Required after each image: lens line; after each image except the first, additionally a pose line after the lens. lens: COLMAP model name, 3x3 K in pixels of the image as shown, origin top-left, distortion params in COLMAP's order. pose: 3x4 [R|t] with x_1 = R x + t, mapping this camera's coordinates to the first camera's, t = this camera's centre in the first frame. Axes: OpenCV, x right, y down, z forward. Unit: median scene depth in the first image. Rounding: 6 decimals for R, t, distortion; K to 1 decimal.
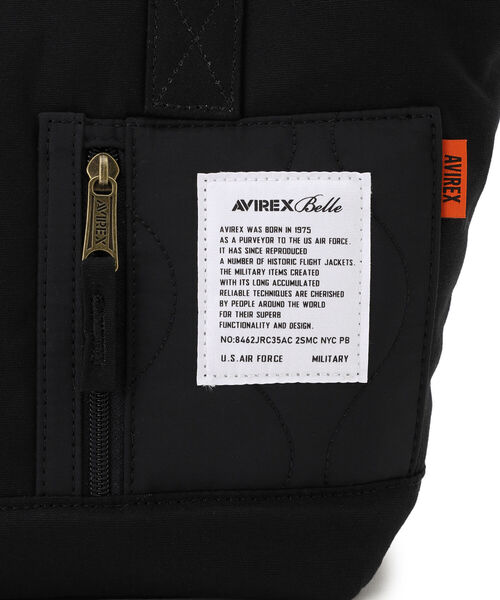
lens RADIAL K [[1448.8, 0, 249.9], [0, 1448.8, 300.1], [0, 0, 1]] dist [0.060274, 0.000000]
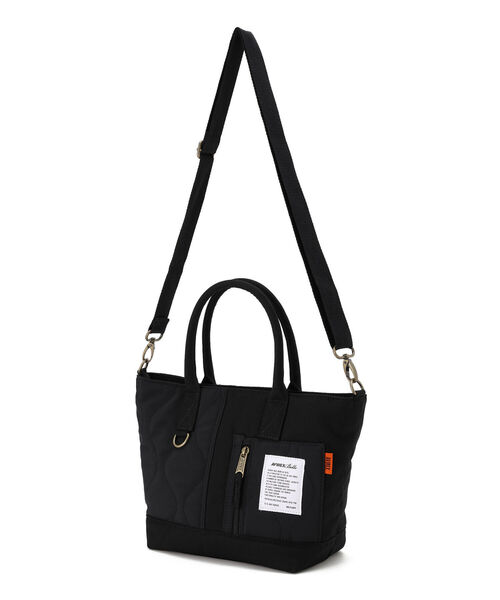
lens RADIAL K [[1245.4, 0, 250.0], [0, 1245.4, 300.0], [0, 0, 1]] dist [-0.020363, 0.000000]
pose [[0.849578, 0.049389, -0.525146, 1.651169], [-0.110920, 0.990073, -0.086331, -0.204362], [0.515669, 0.131594, 0.846622, -1.883611]]
